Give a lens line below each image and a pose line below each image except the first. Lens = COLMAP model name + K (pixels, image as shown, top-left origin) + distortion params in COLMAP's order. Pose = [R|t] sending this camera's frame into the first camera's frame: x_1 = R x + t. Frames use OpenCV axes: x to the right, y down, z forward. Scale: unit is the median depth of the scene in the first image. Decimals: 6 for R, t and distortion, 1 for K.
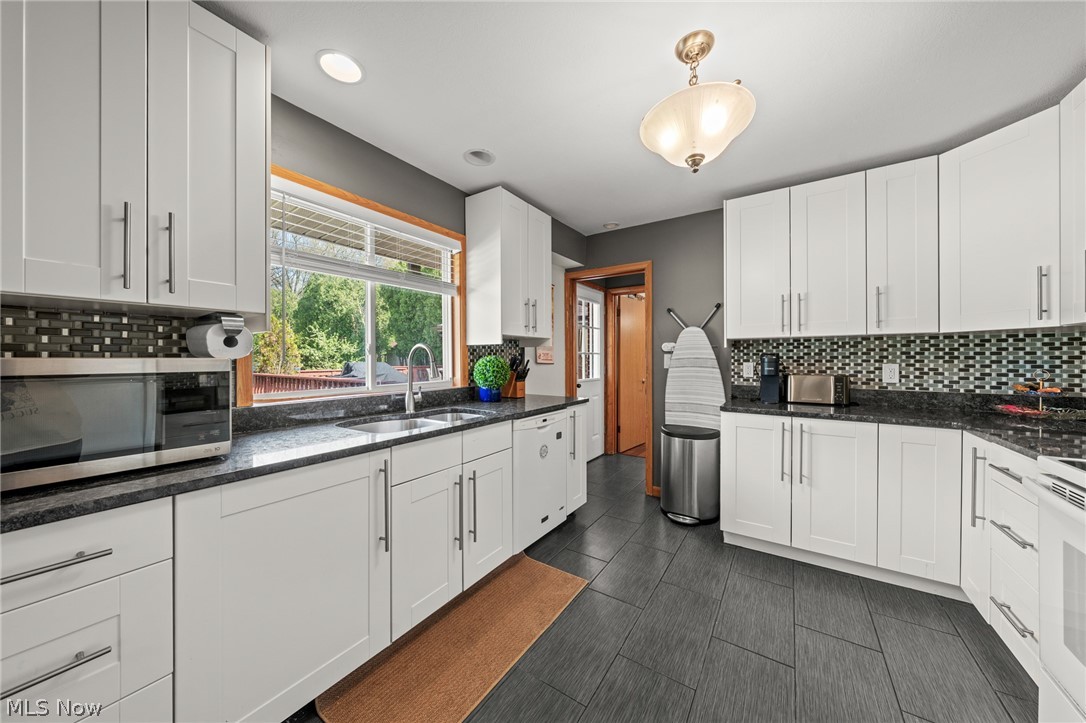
lens RADIAL K [[370.4, 0, 547.3], [0, 370.4, 360.2], [0, 0, 1]] dist [-0.002506, 0.000076]
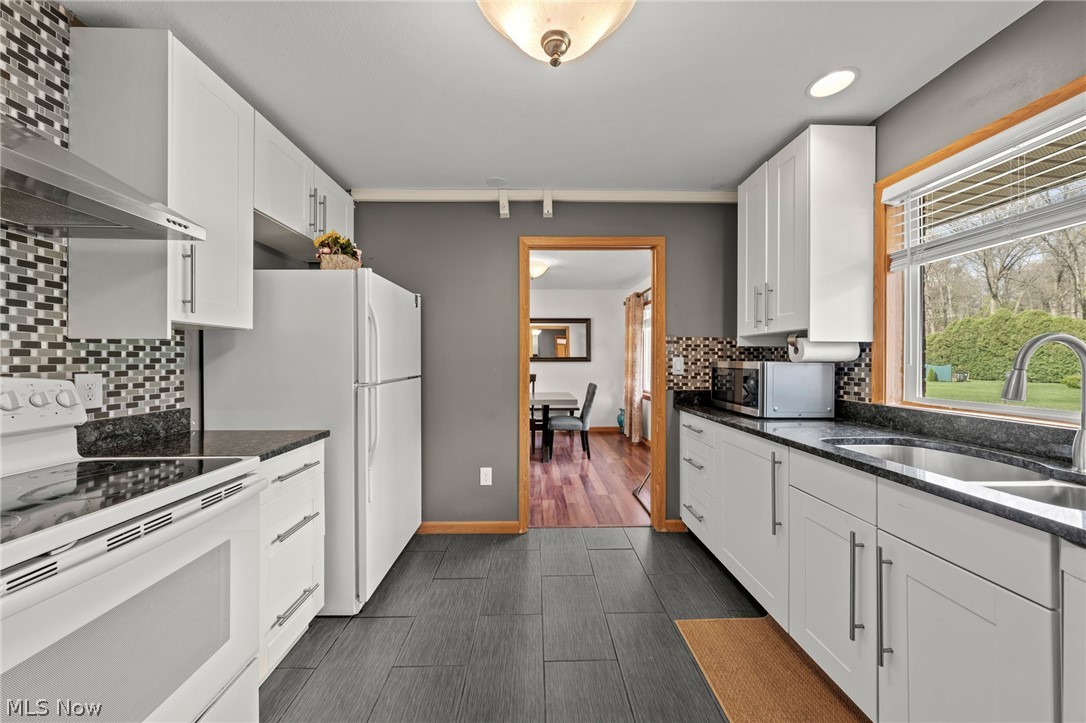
lens RADIAL K [[370.4, 0, 543.1], [0, 370.4, 361.3], [0, 0, 1]] dist [-0.002506, 0.000076]
pose [[-0.819140, 0.007895, -0.573539, 0.746113], [0.004952, 0.999965, 0.006692, -0.018590], [0.573572, 0.002642, -0.819151, 1.456072]]
